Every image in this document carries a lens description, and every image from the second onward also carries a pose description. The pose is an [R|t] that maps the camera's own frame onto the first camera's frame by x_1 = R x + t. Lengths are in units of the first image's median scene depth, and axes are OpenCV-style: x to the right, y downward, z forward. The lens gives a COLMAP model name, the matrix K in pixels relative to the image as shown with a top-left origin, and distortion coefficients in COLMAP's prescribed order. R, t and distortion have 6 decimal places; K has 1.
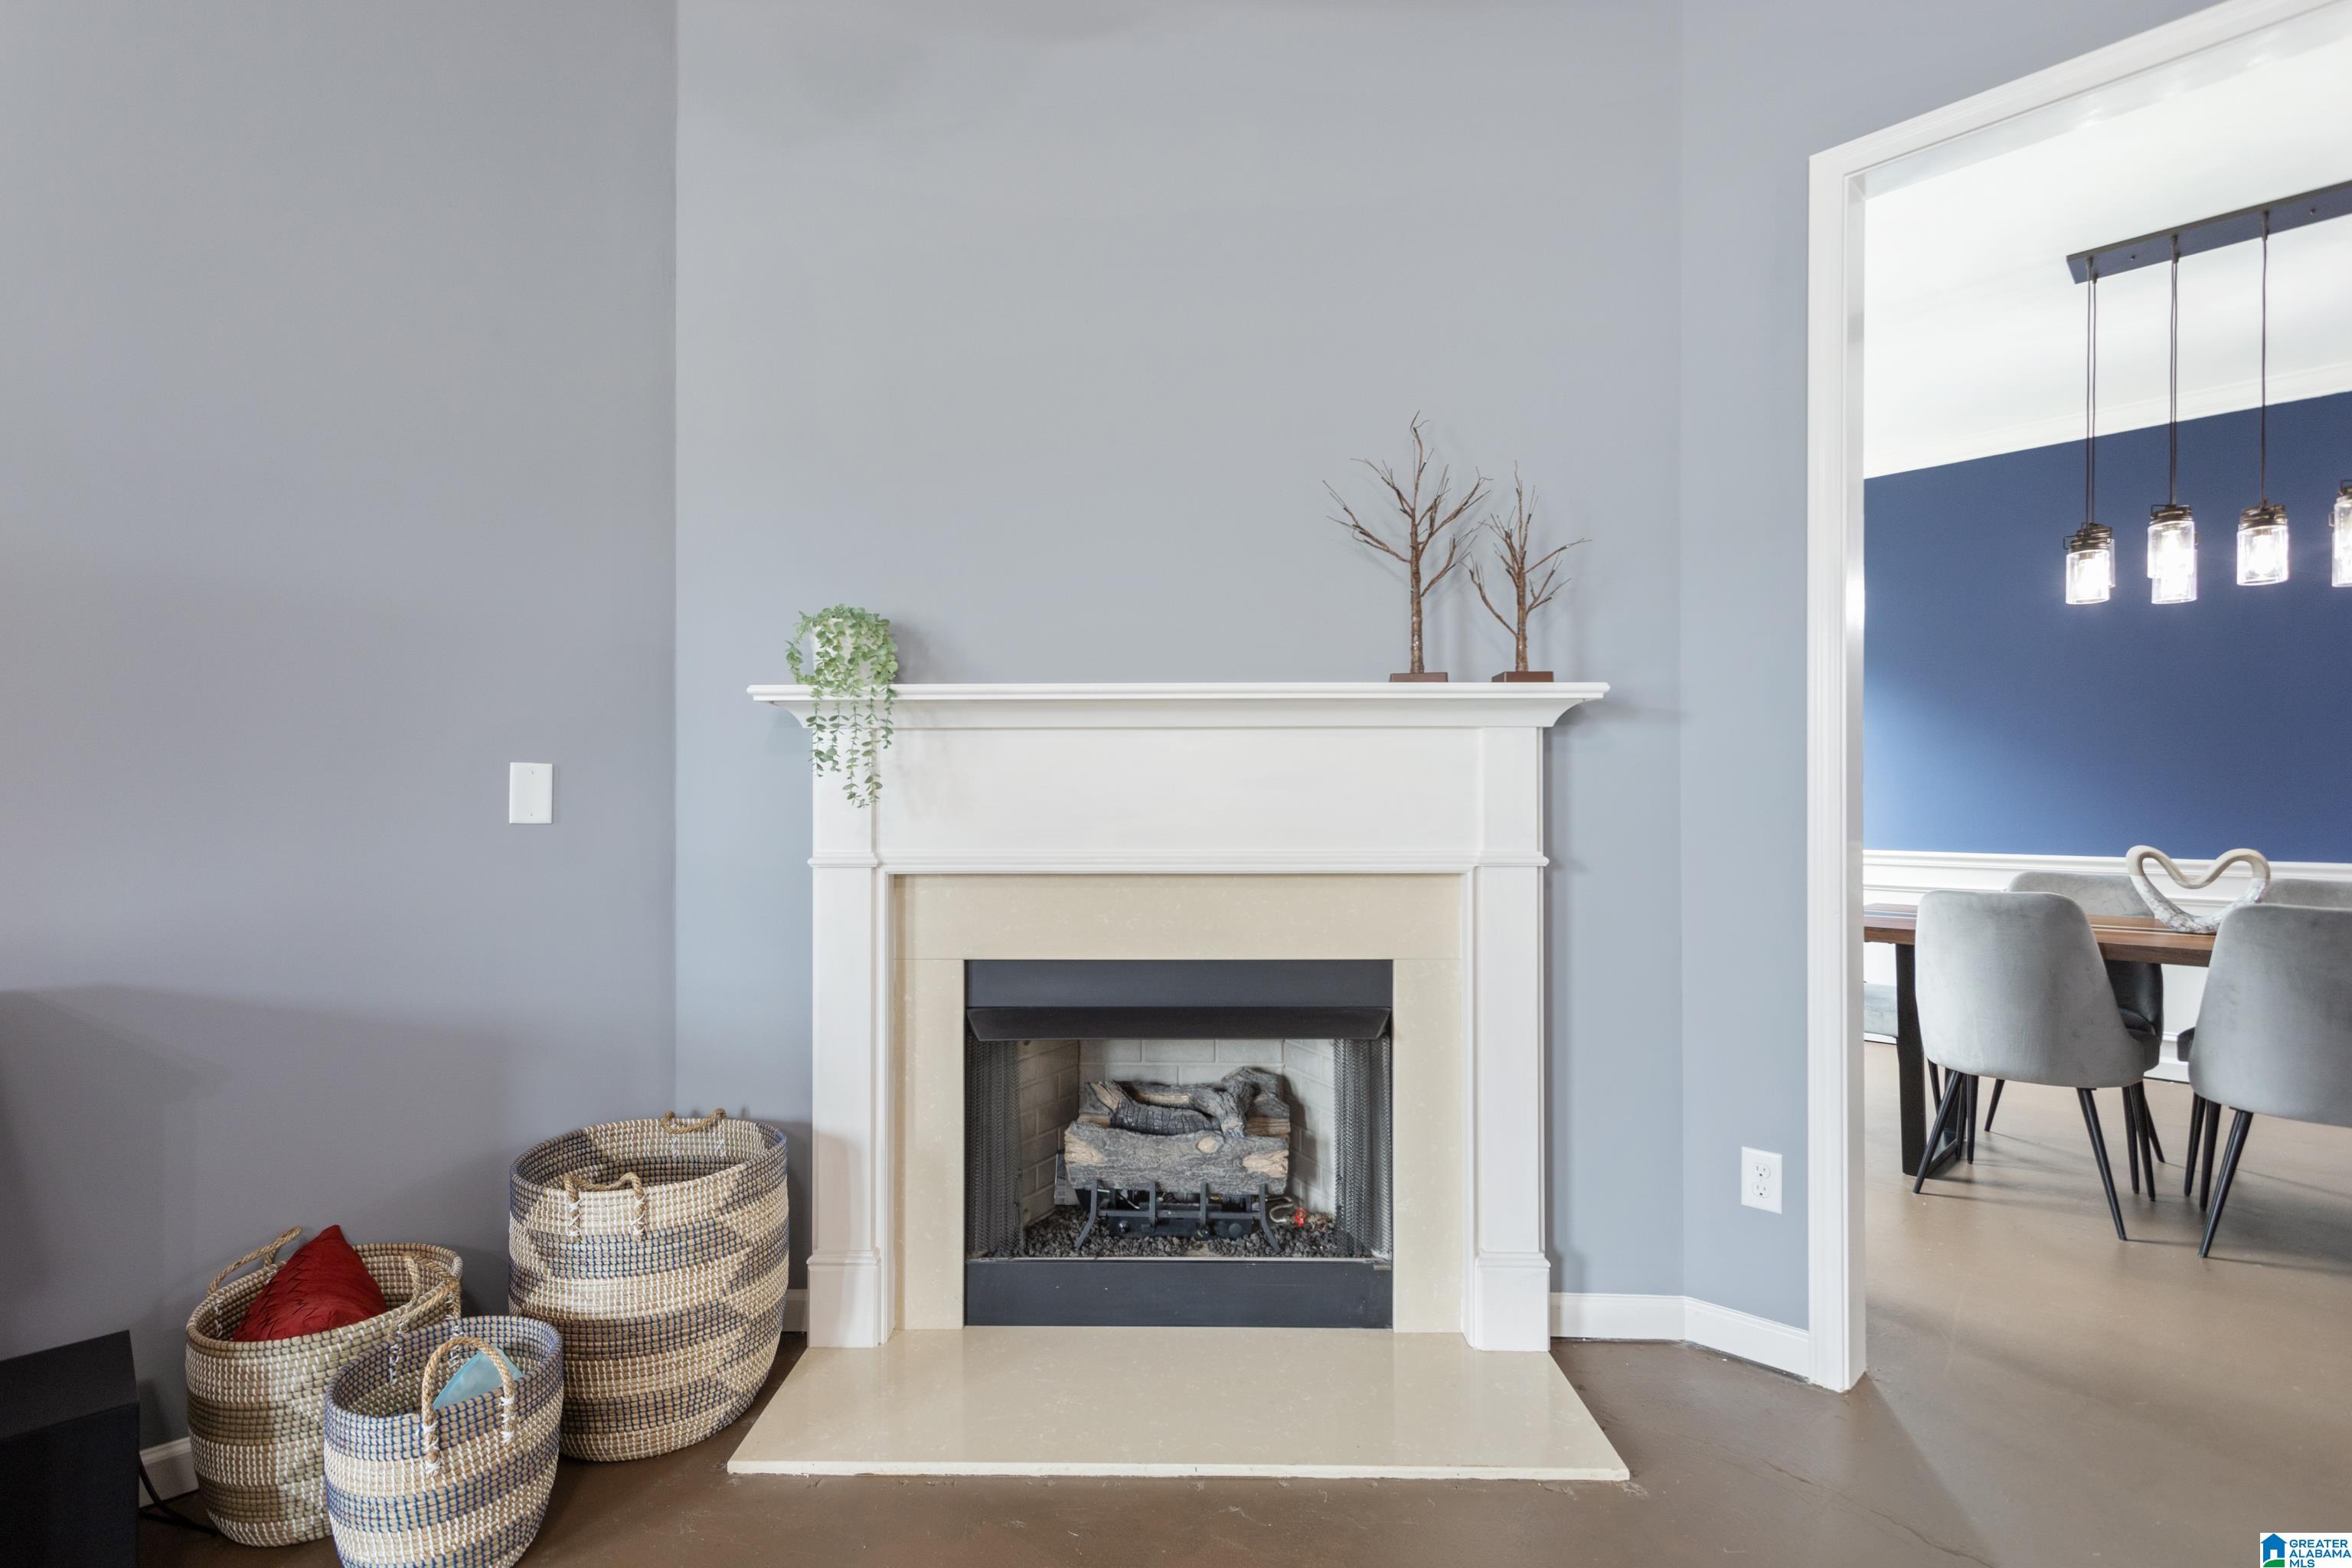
lens RADIAL K [[1135.5, 0, 1173.5], [0, 1135.5, 802.6], [0, 0, 1]] dist [0.002543, 0.002194]
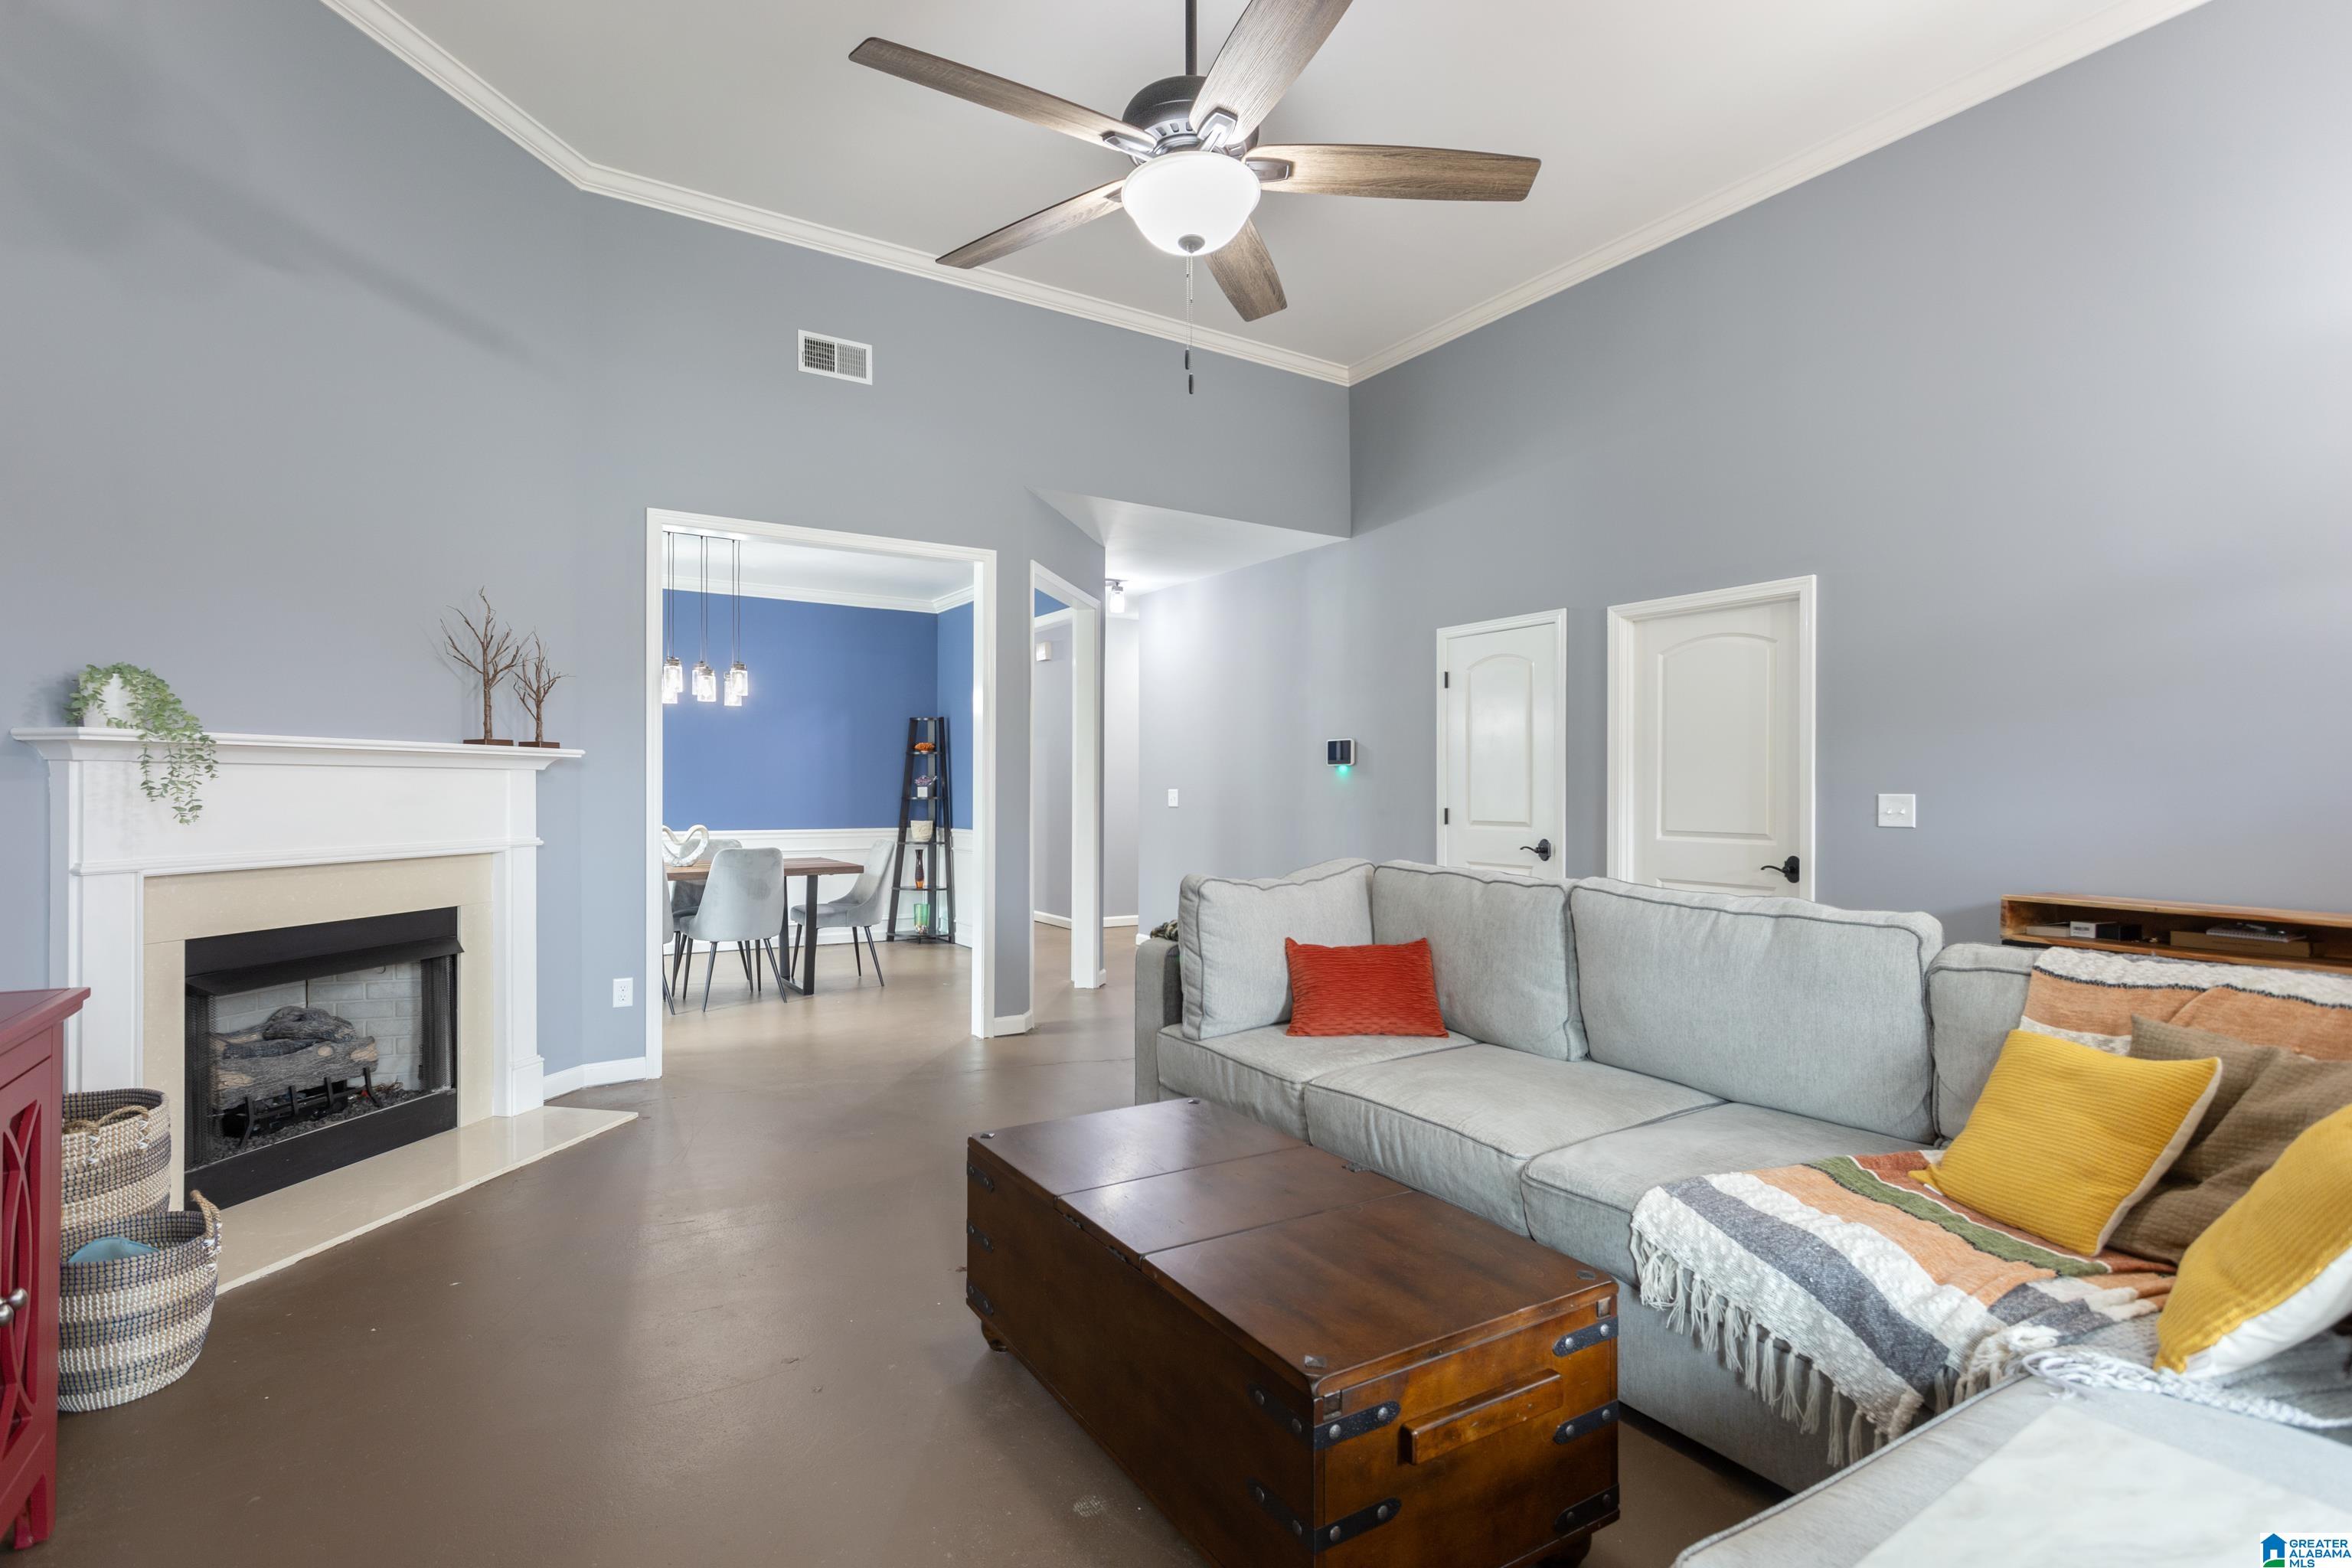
lens RADIAL K [[1135.5, 0, 1179.0], [0, 1135.5, 789.5], [0, 0, 1]] dist [0.002543, 0.002194]
pose [[0.193706, 0.000224, 0.981060, -1.265522], [-0.003203, 0.999995, 0.000404, -0.039226], [-0.981054, -0.003221, 0.193706, -0.372931]]
